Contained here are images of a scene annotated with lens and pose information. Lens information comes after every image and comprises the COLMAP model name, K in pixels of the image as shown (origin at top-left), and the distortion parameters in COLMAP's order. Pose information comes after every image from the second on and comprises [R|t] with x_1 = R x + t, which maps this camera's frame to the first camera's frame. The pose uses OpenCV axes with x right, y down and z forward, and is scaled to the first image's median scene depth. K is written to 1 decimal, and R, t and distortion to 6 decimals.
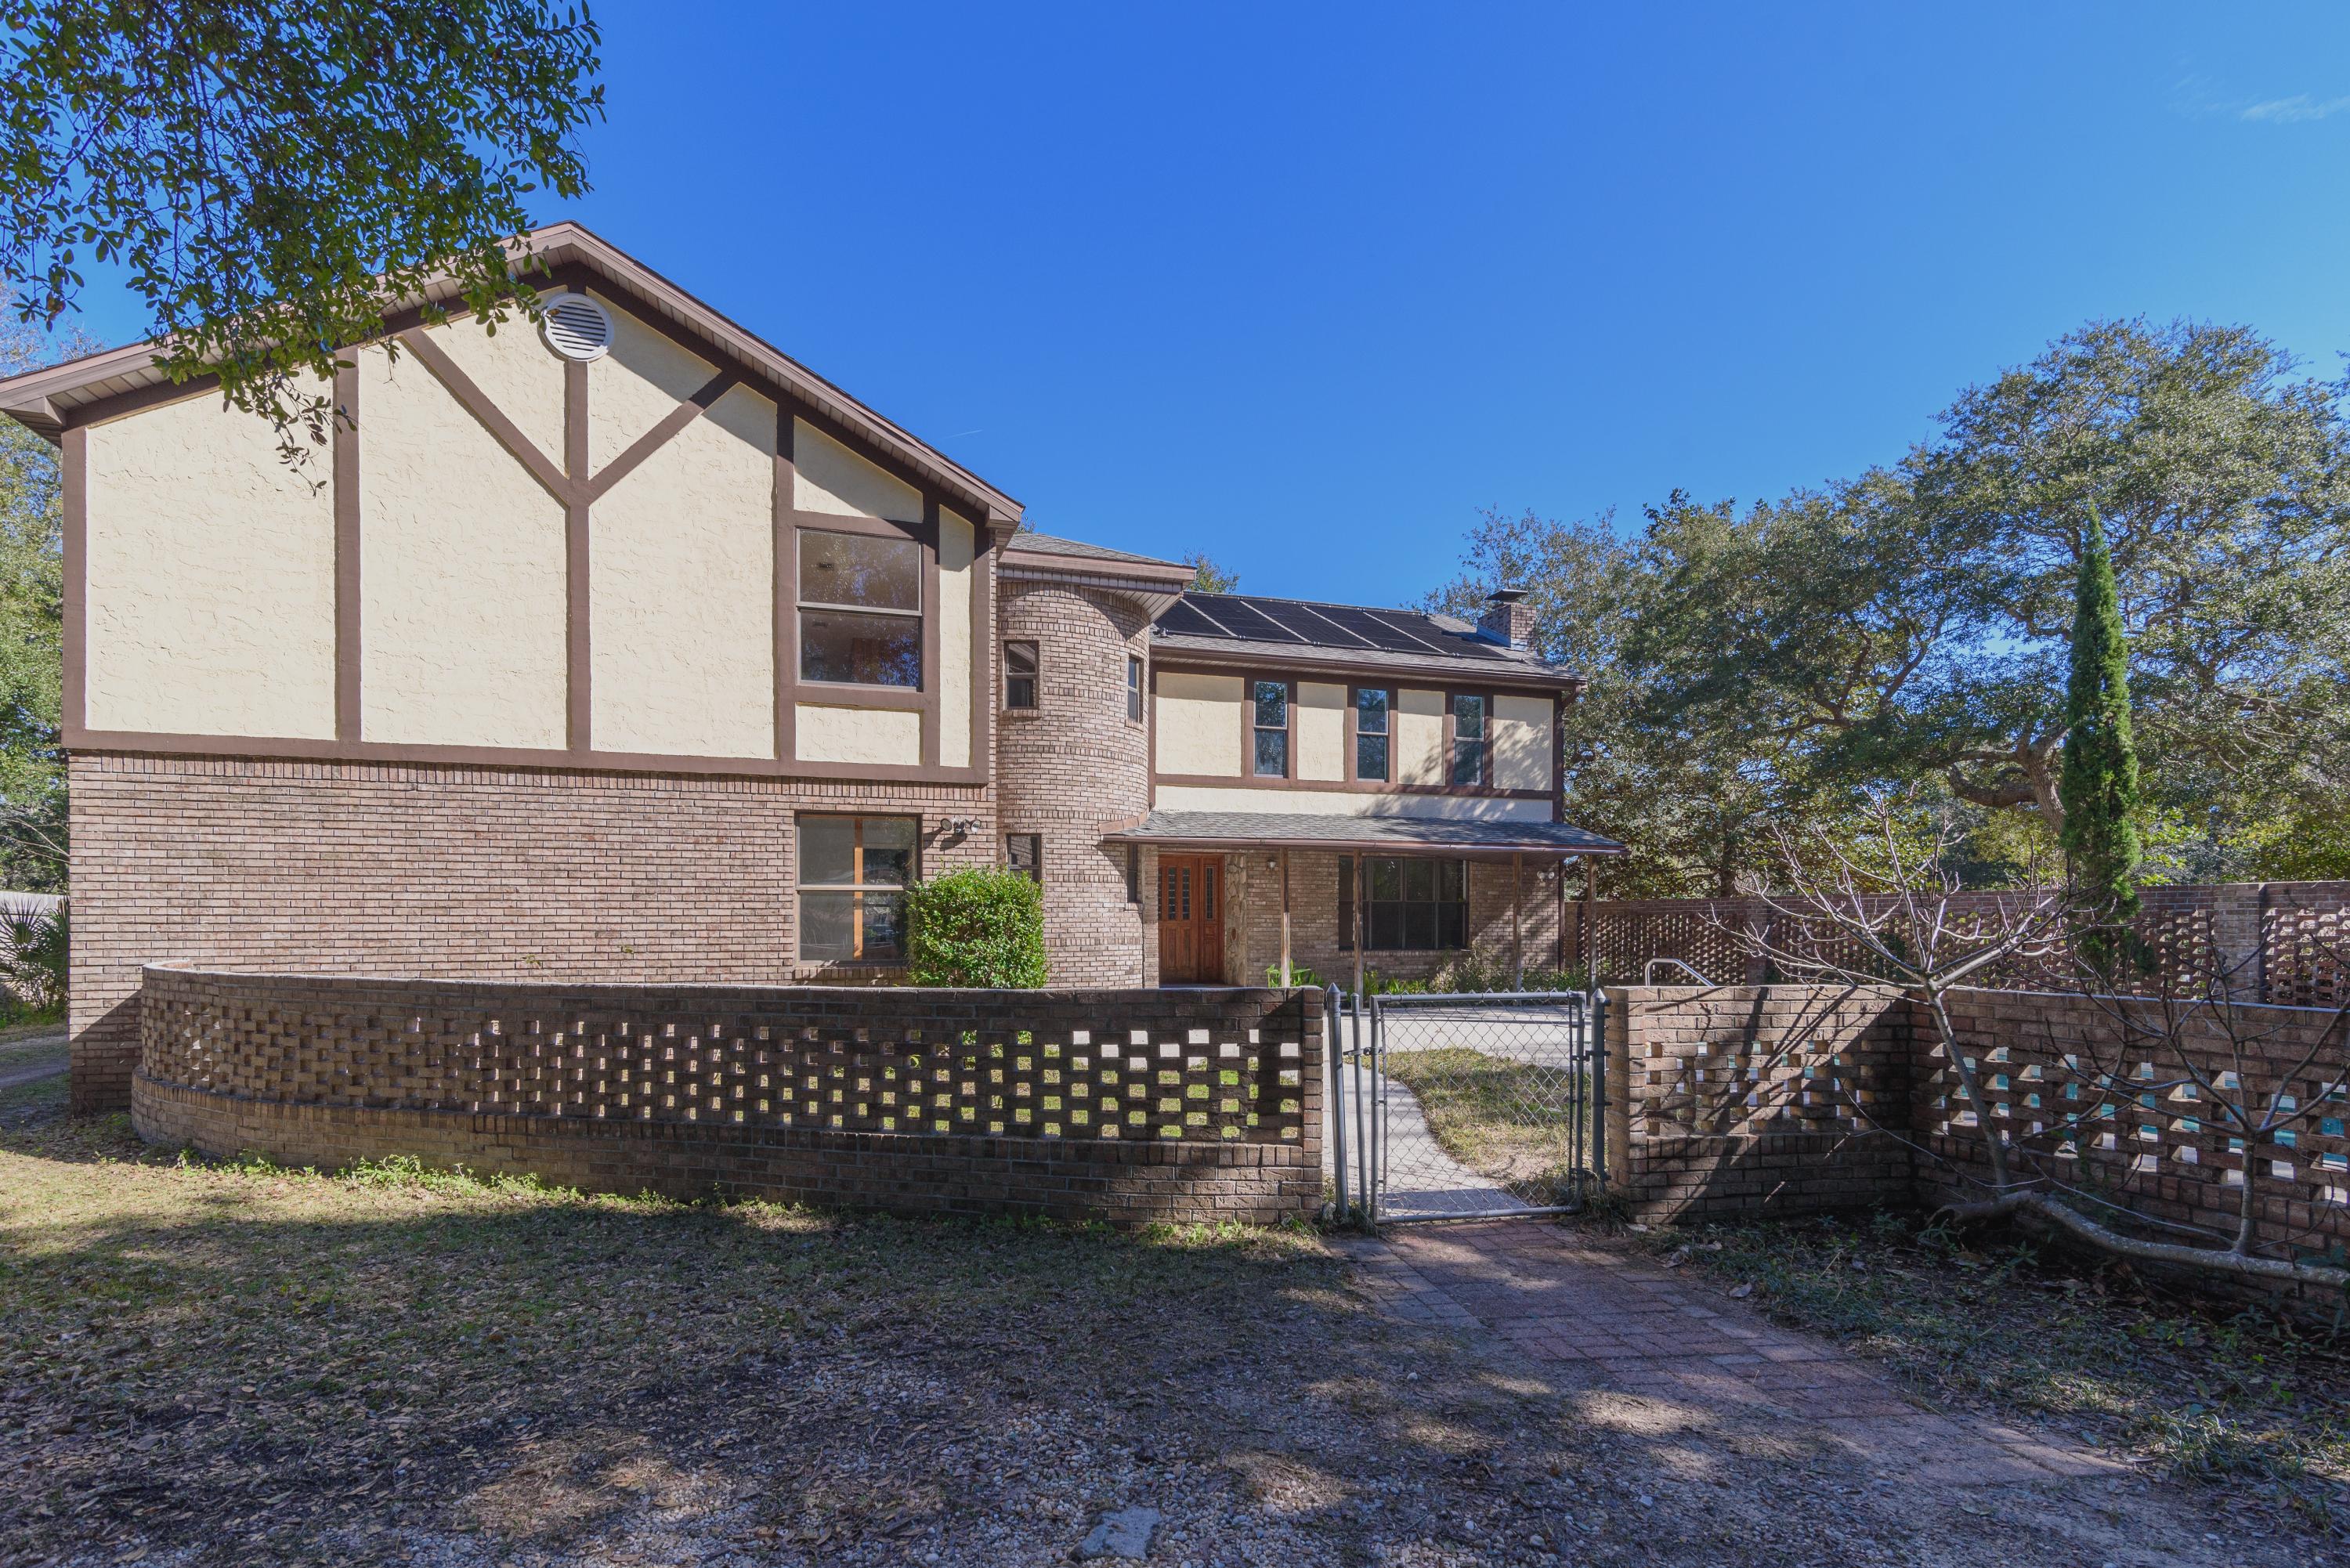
lens RADIAL K [[1146.8, 0, 1183.8], [0, 1146.8, 918.5], [0, 0, 1]] dist [0.014060, 0.000064]
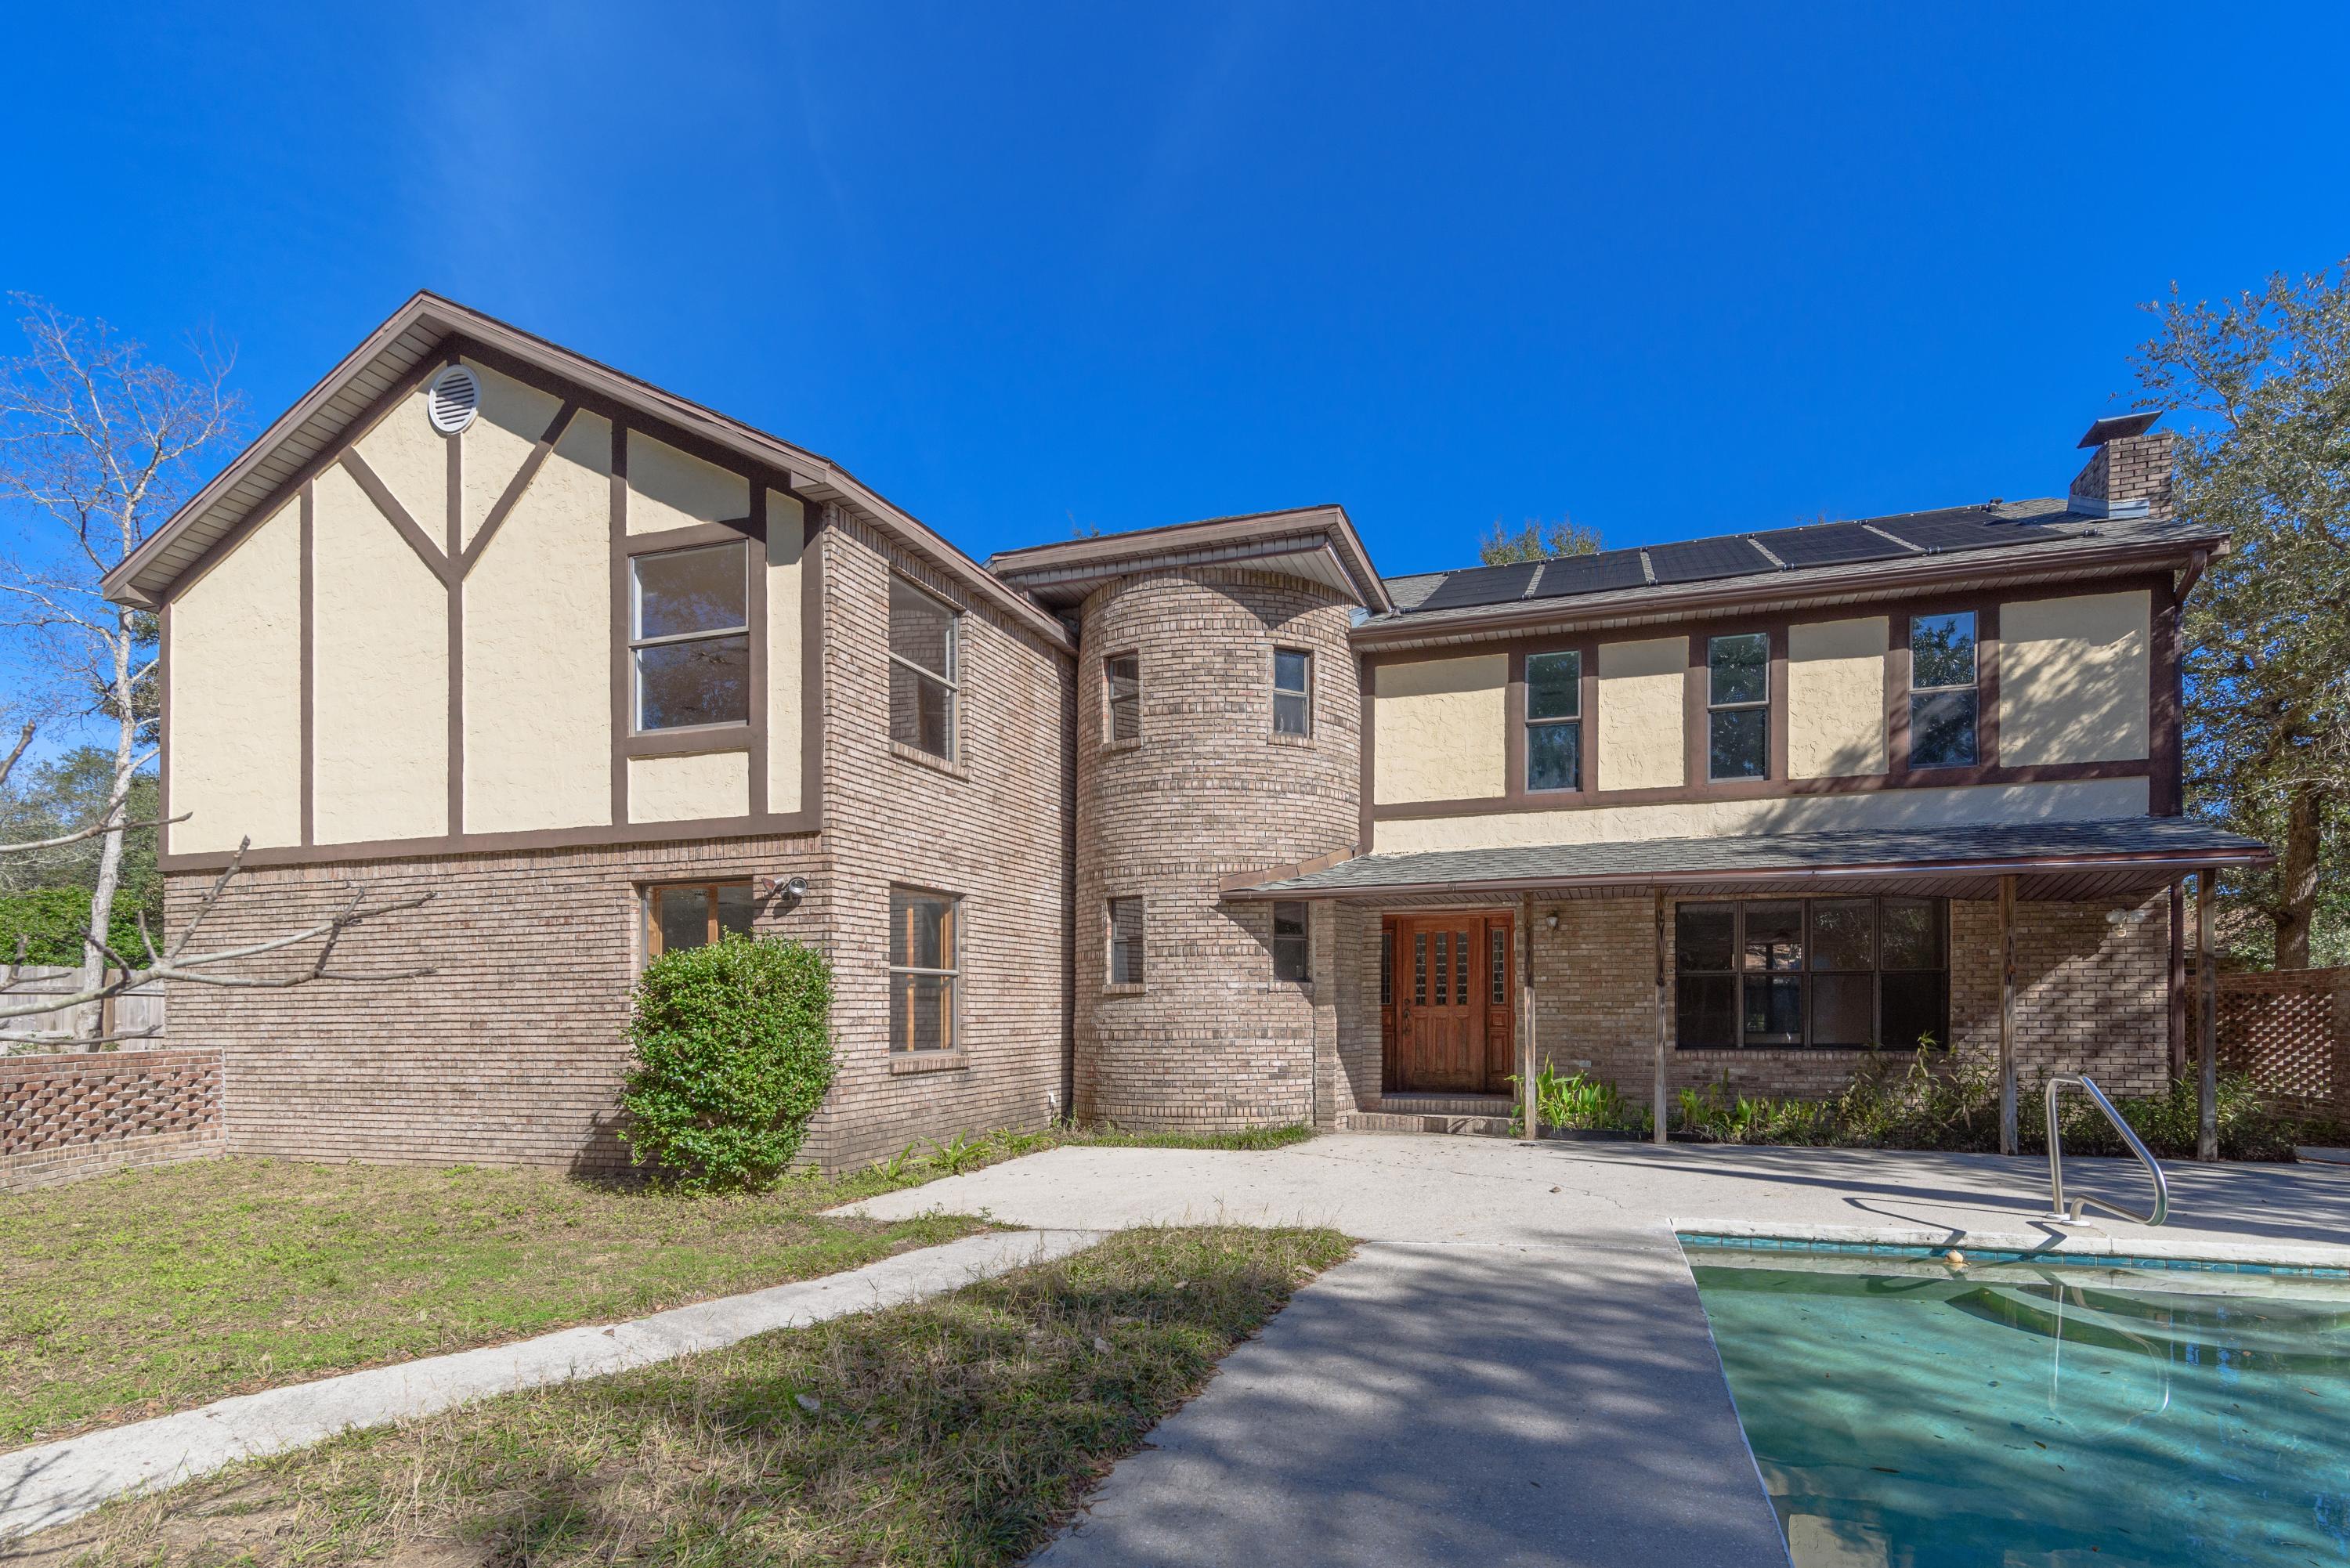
lens RADIAL K [[1175.2, 0, 1171.0], [0, 1175.2, 1002.9], [0, 0, 1]] dist [0.008713, 0.000233]
pose [[0.808461, -0.012304, -0.588421, 0.495902], [0.008730, 0.999922, -0.008914, 0.008503], [0.588484, 0.002070, 0.808506, 0.506693]]
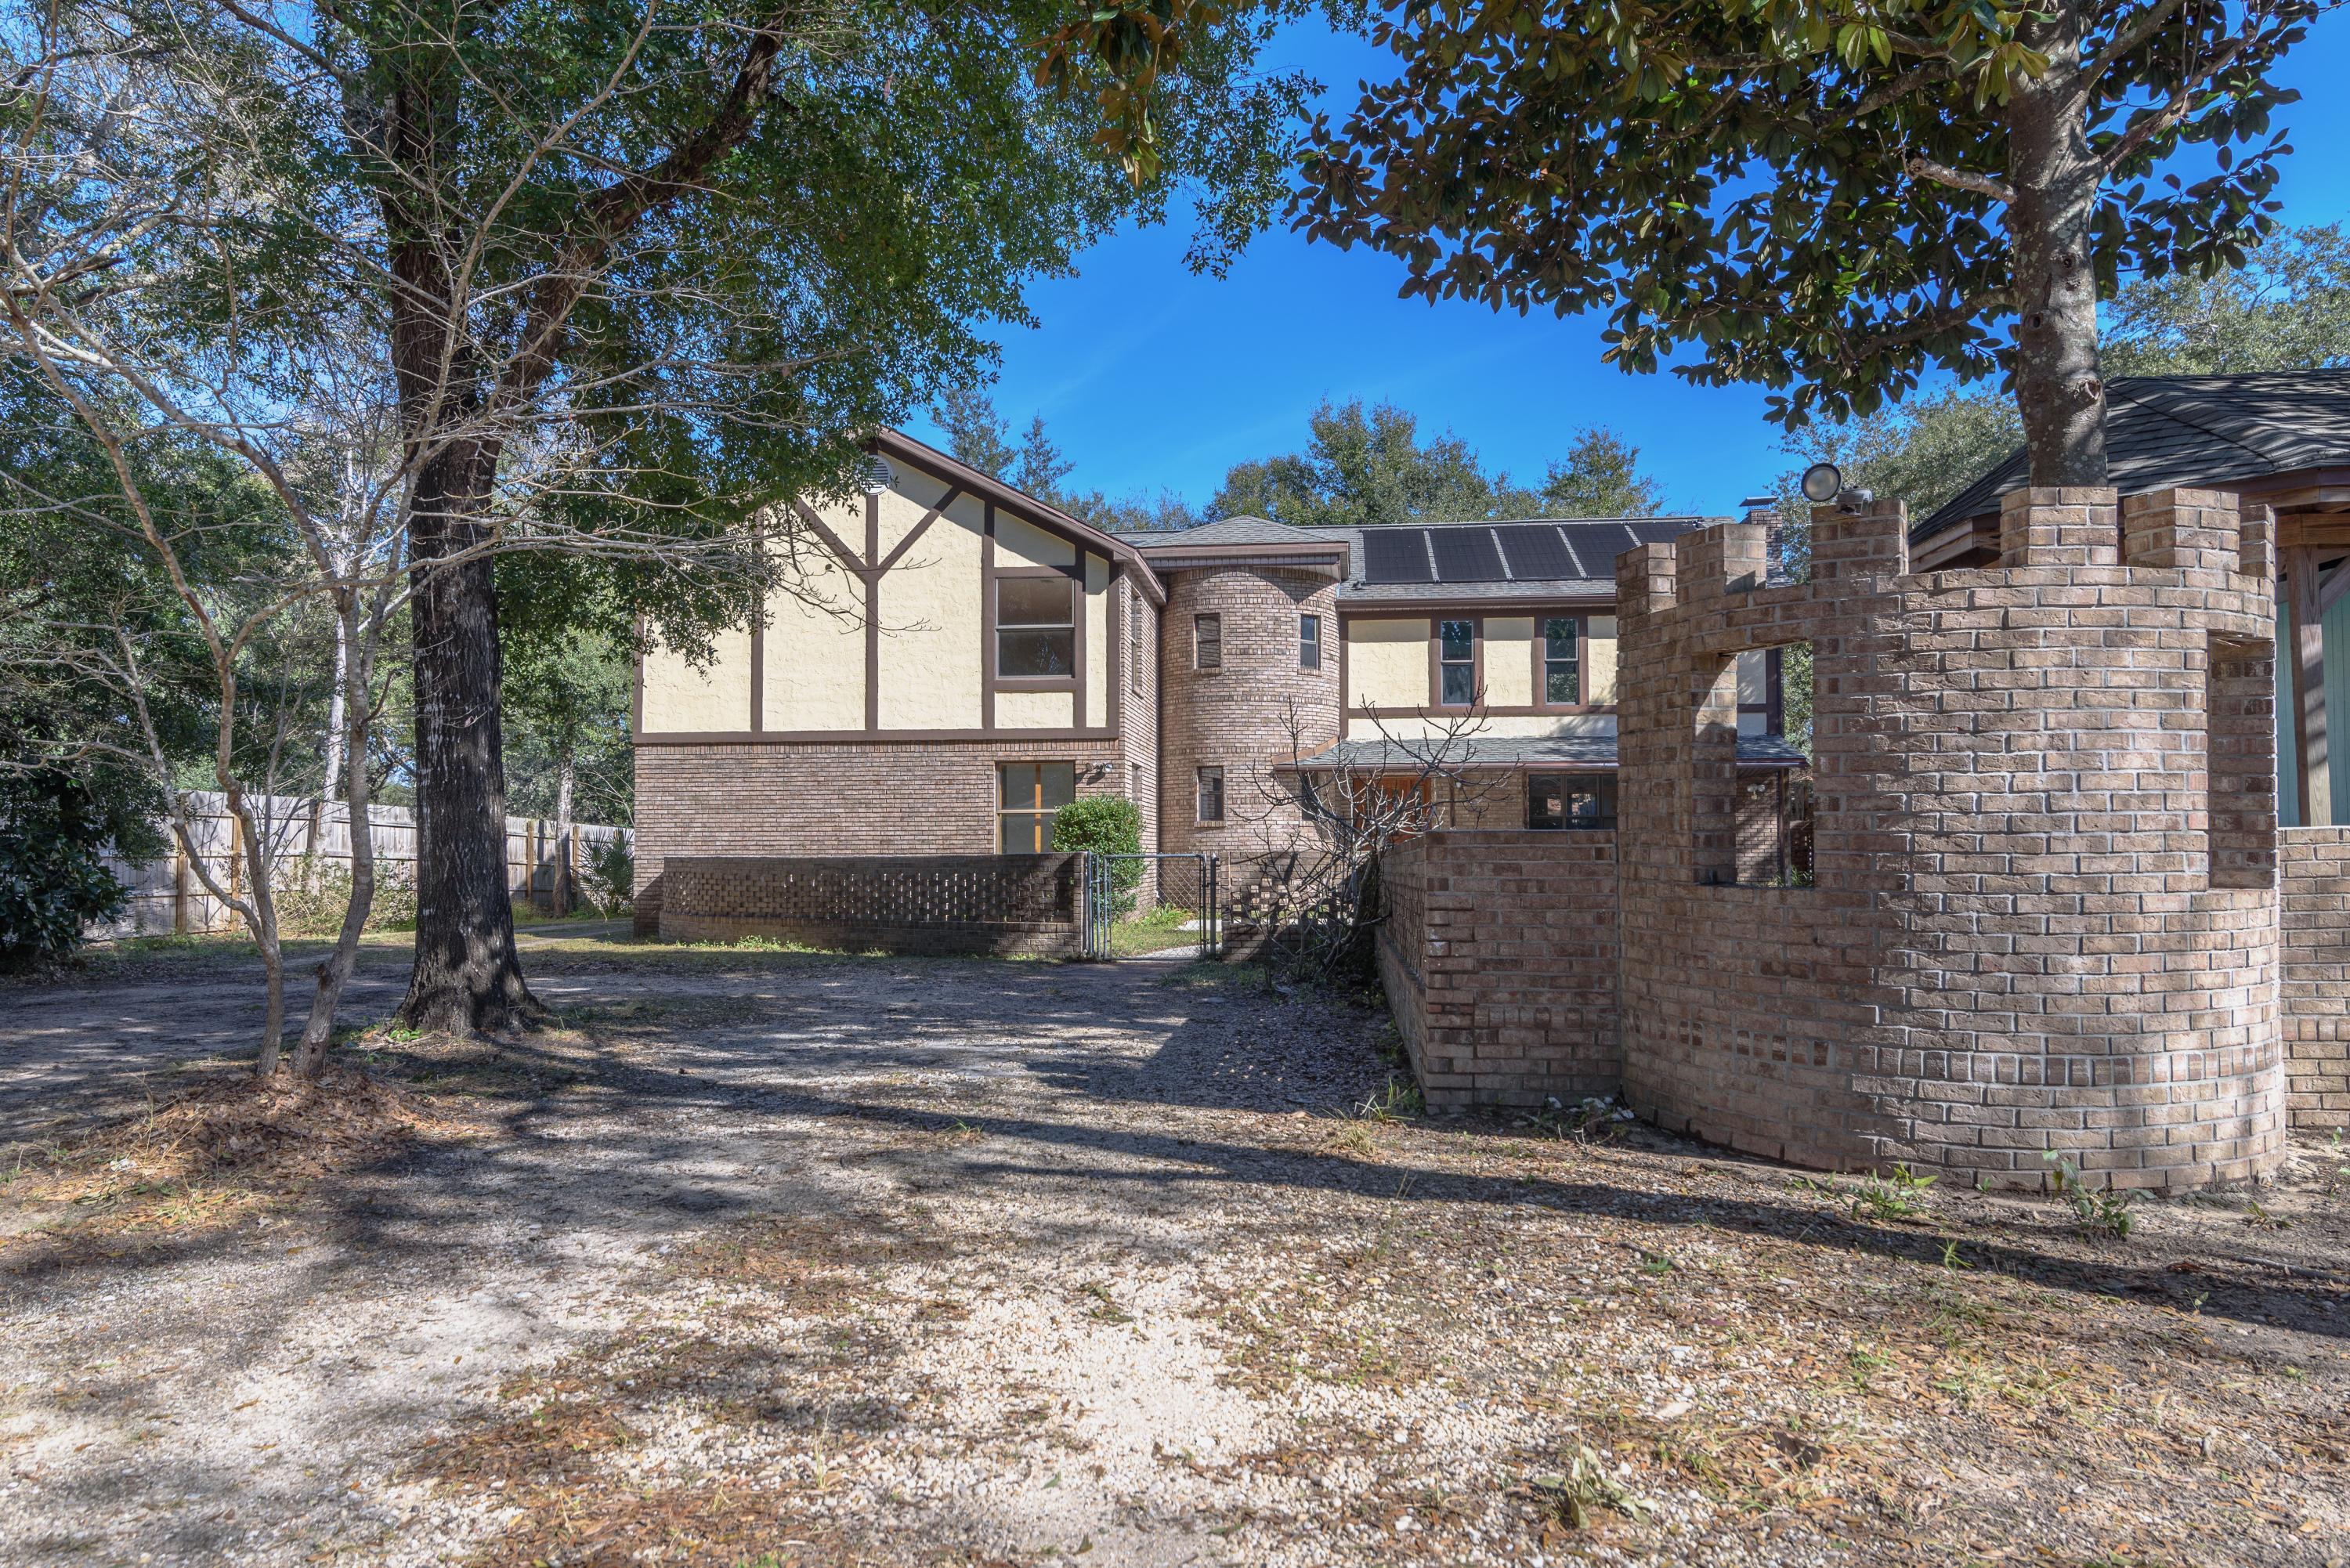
lens RADIAL K [[1502.6, 0, 1175.0], [0, 1502.6, 784.0], [0, 0, 1]] dist [0.001392, 0.000199]
pose [[0.919498, -0.022286, -0.392462, 0.649252], [0.004566, 0.998930, -0.046028, 0.028991], [0.393067, 0.040531, 0.918616, -0.724279]]
